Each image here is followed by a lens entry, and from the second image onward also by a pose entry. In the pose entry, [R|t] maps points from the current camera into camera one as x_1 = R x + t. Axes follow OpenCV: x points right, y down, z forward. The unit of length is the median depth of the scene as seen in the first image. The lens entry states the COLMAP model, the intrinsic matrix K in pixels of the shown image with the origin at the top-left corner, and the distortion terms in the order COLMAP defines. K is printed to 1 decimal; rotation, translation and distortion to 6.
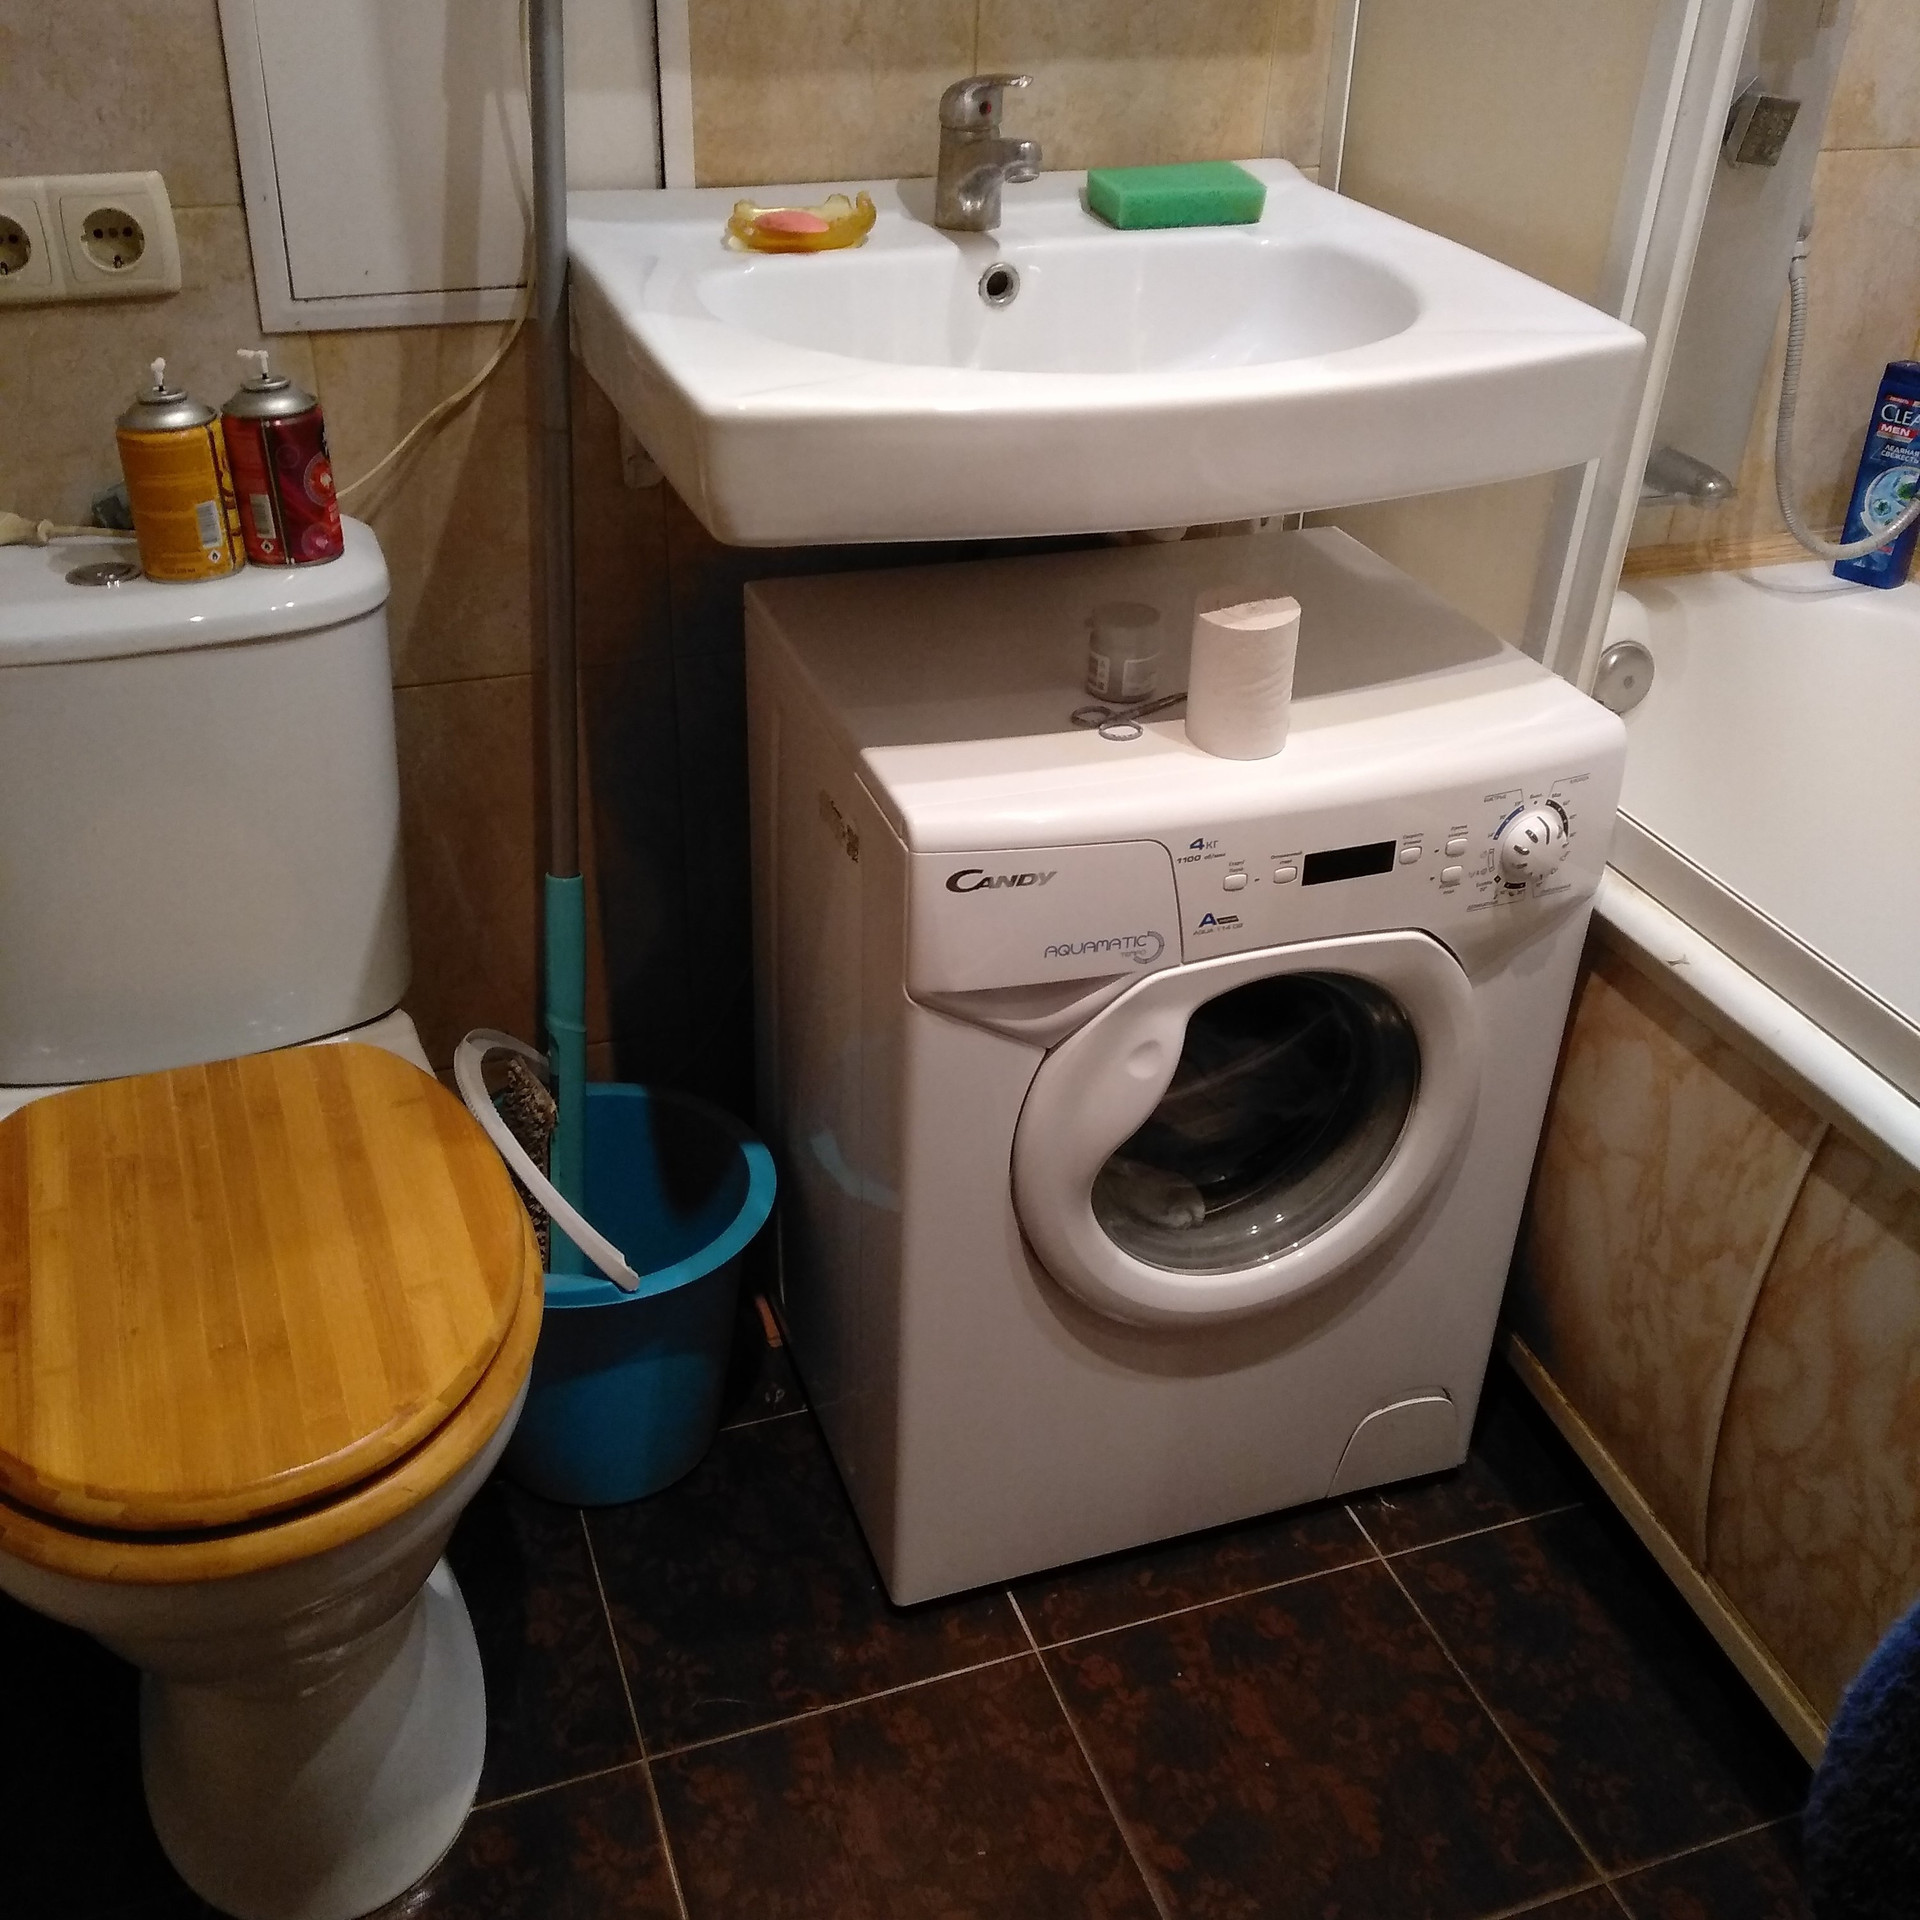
lens RADIAL K [[2011.2, 0, 971.9], [0, 2011.2, 957.9], [0, 0, 1]] dist [0.075907, -0.159647]
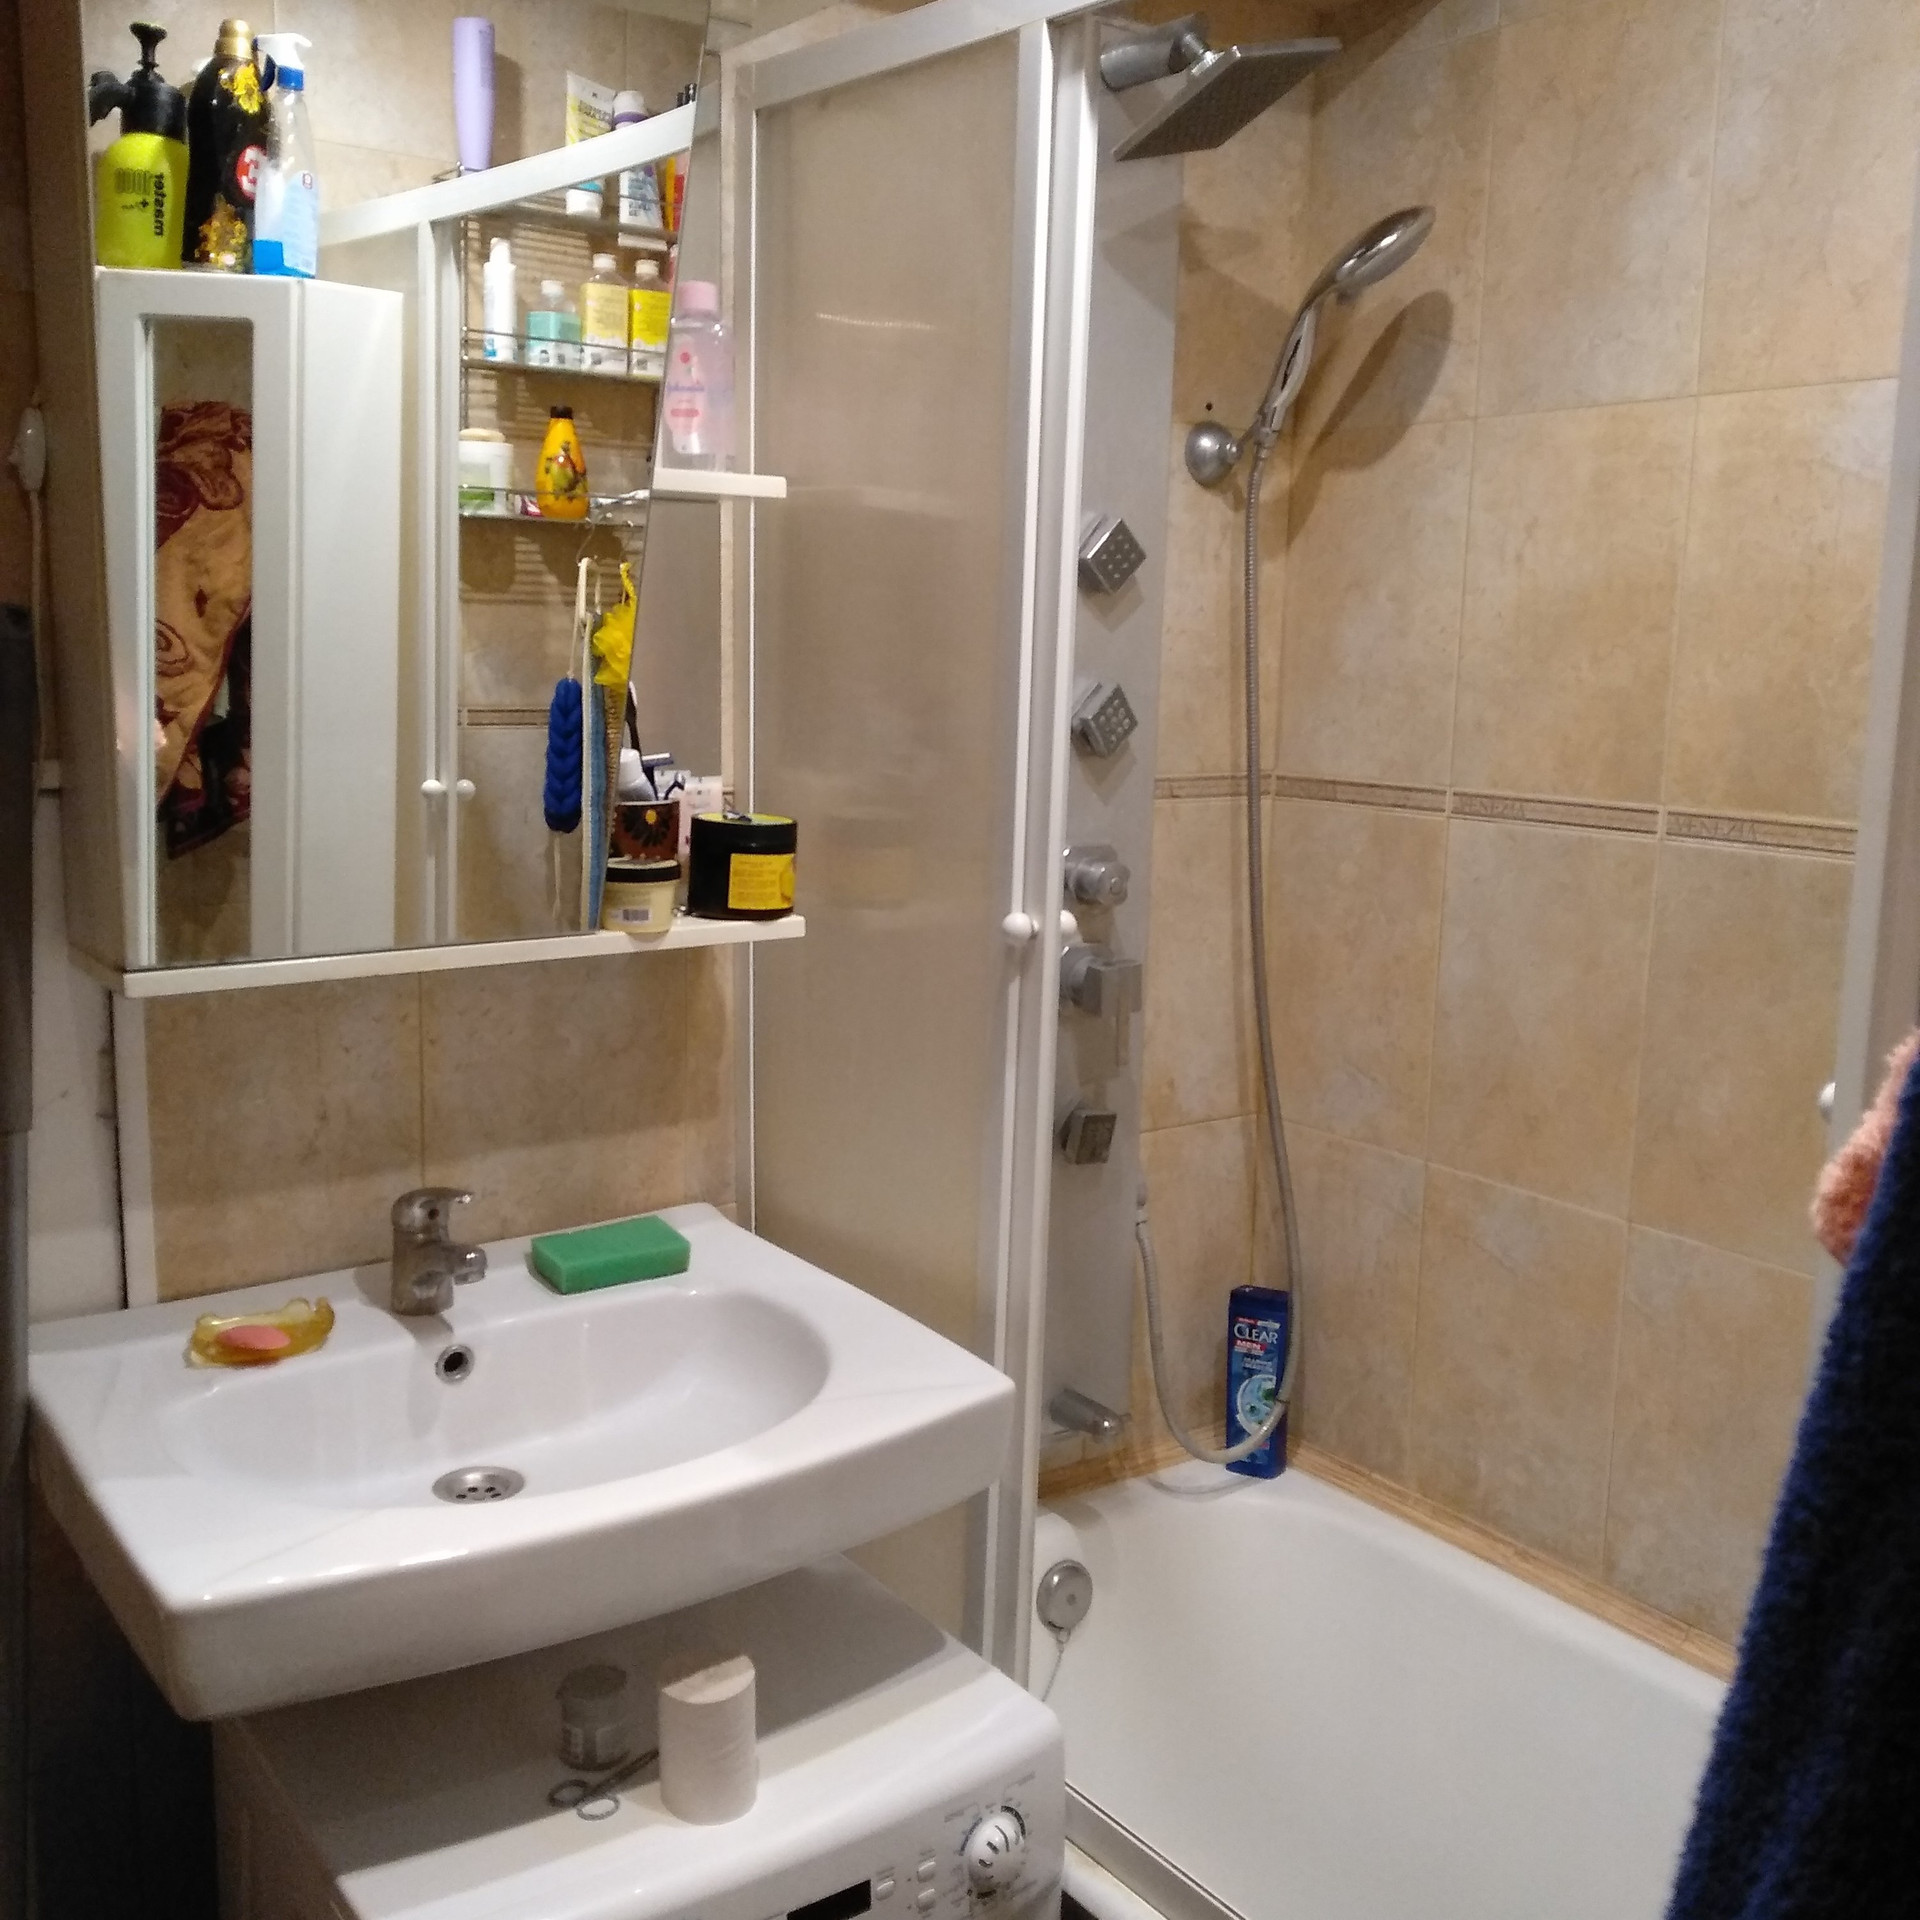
lens RADIAL K [[1969.9, 0, 966.3], [0, 1969.9, 958.7], [0, 0, 1]] dist [0.095508, -0.199565]
pose [[0.964042, -0.058353, 0.259263, 0.014733], [0.153105, 0.919371, -0.362377, -0.102641], [-0.217213, 0.389041, 0.895246, -0.117558]]
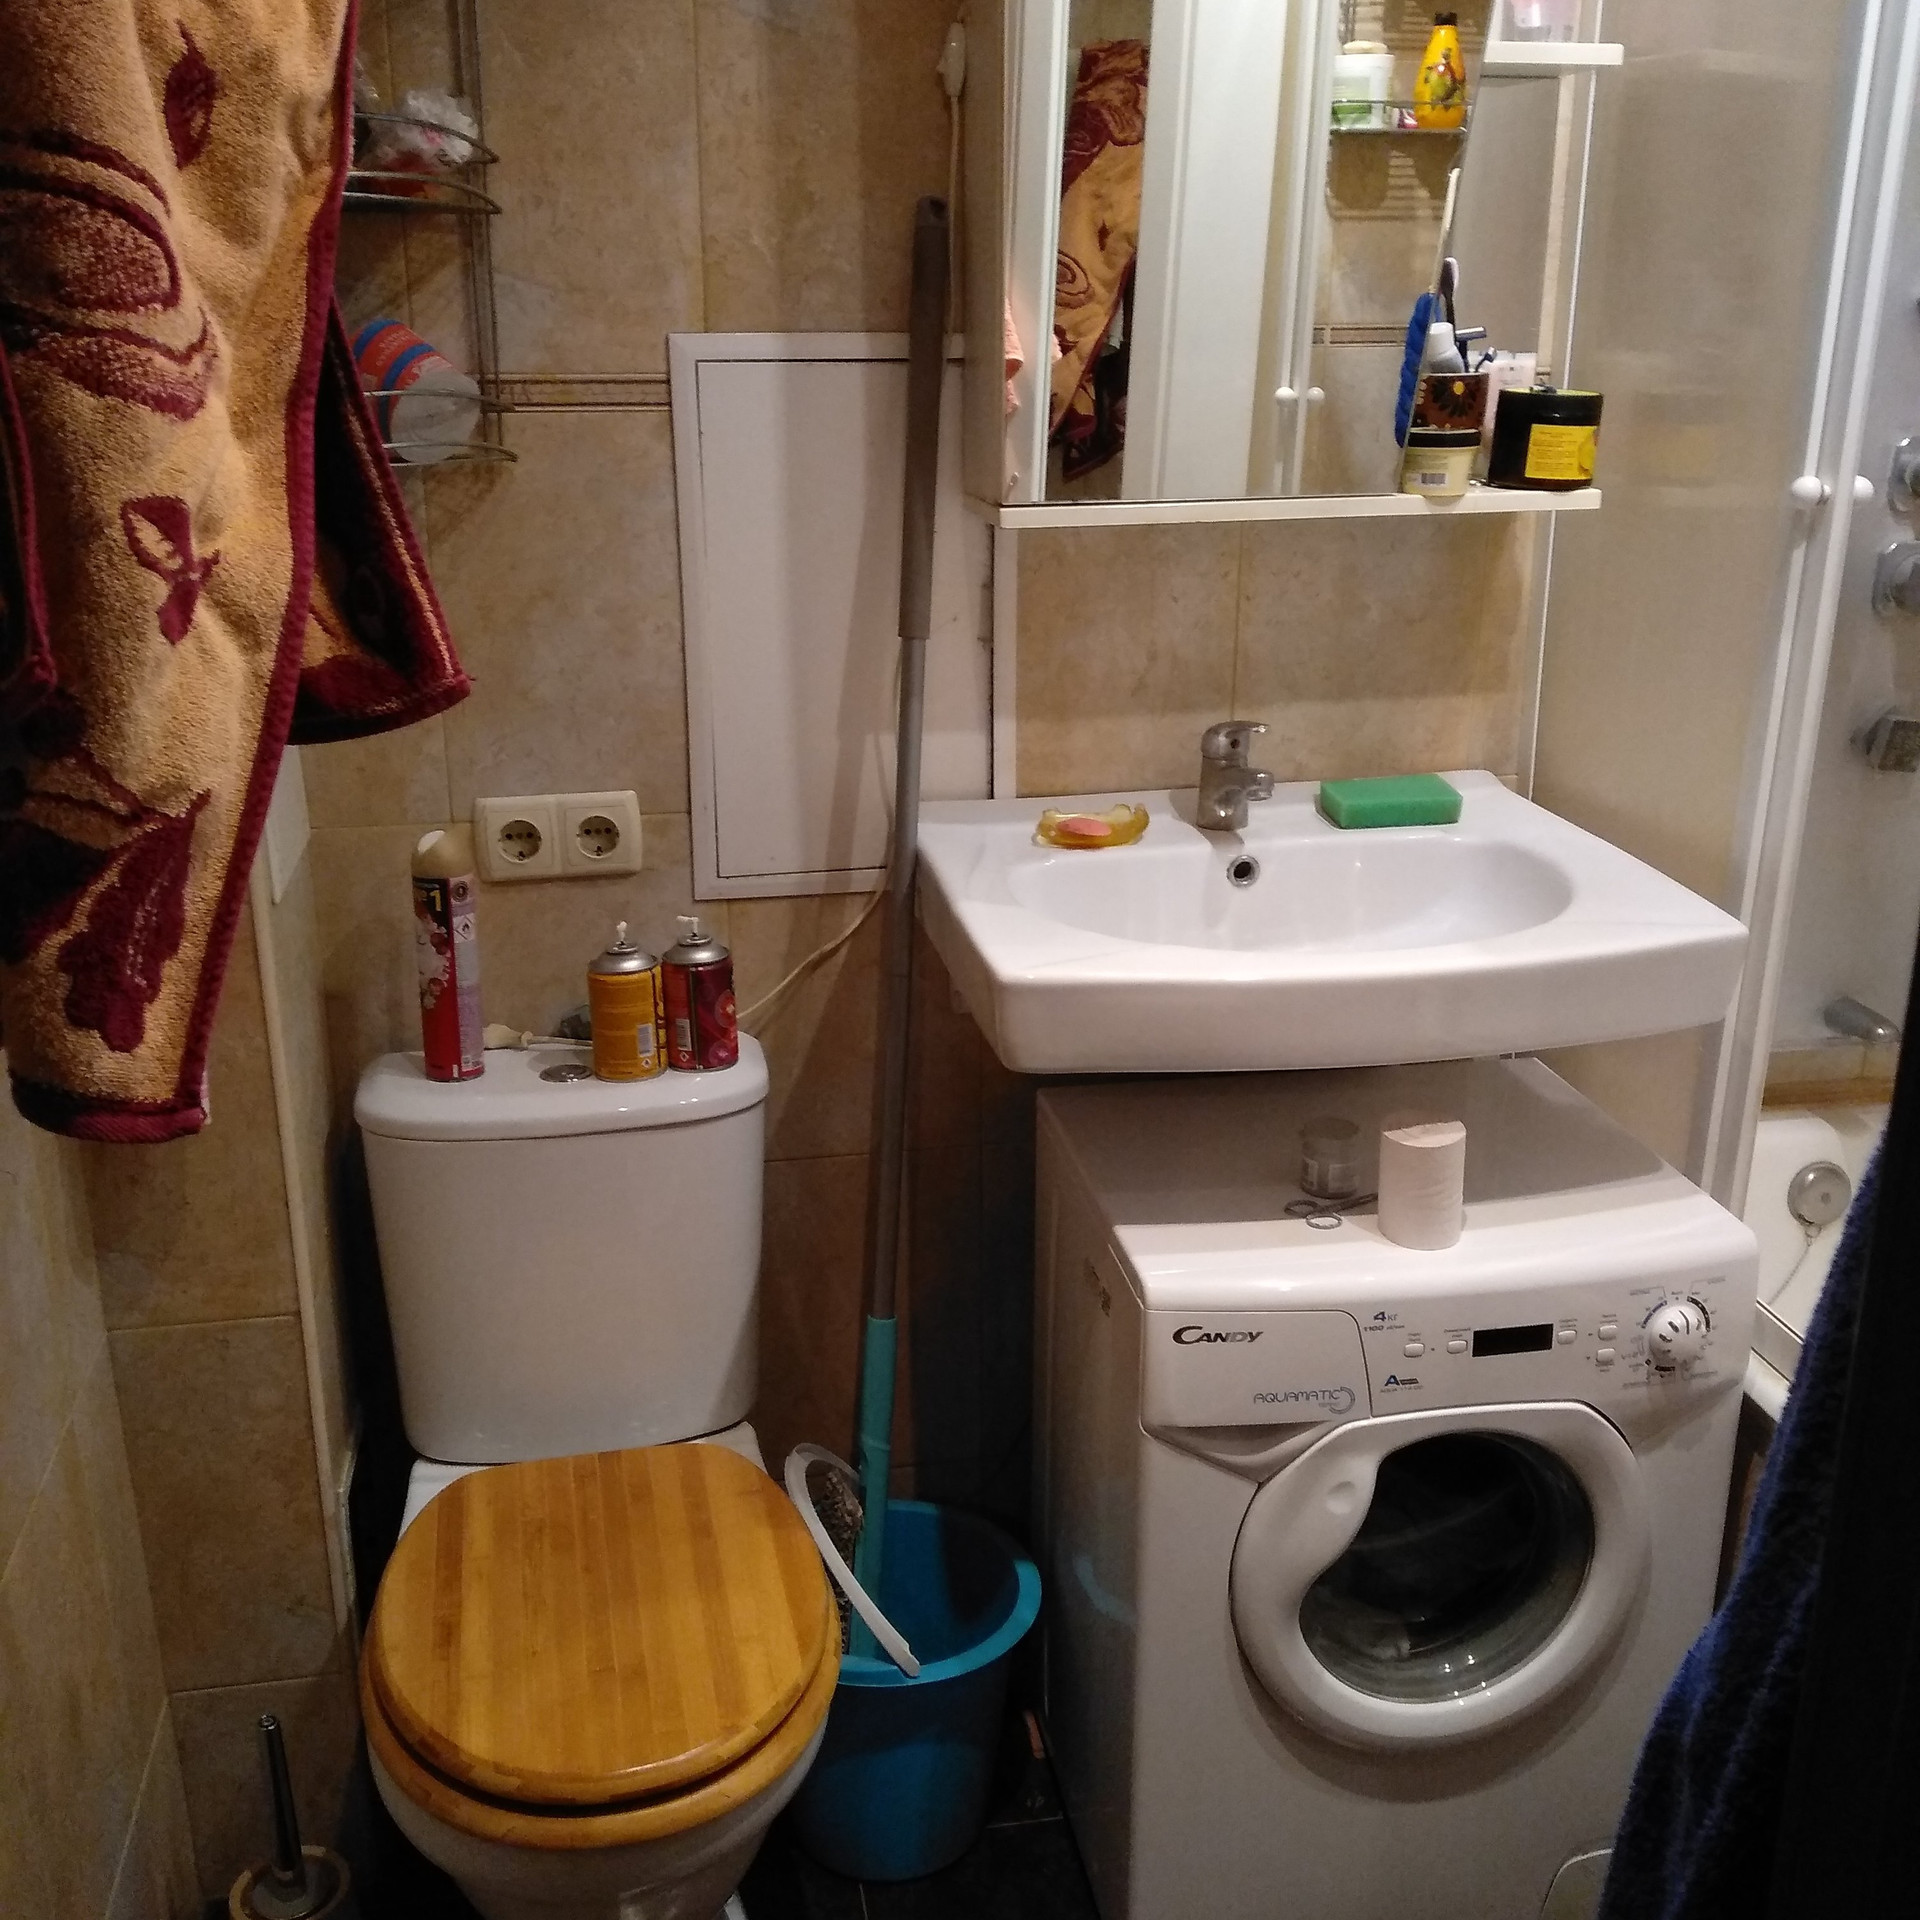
lens RADIAL K [[1958.5, 0, 950.4], [0, 1958.5, 940.5], [0, 0, 1]] dist [0.100230, -0.255025]
pose [[0.984047, 0.018425, -0.176952, 0.053216], [-0.060737, 0.969658, -0.236799, 0.019447], [0.167220, 0.243769, 0.955308, -0.223616]]
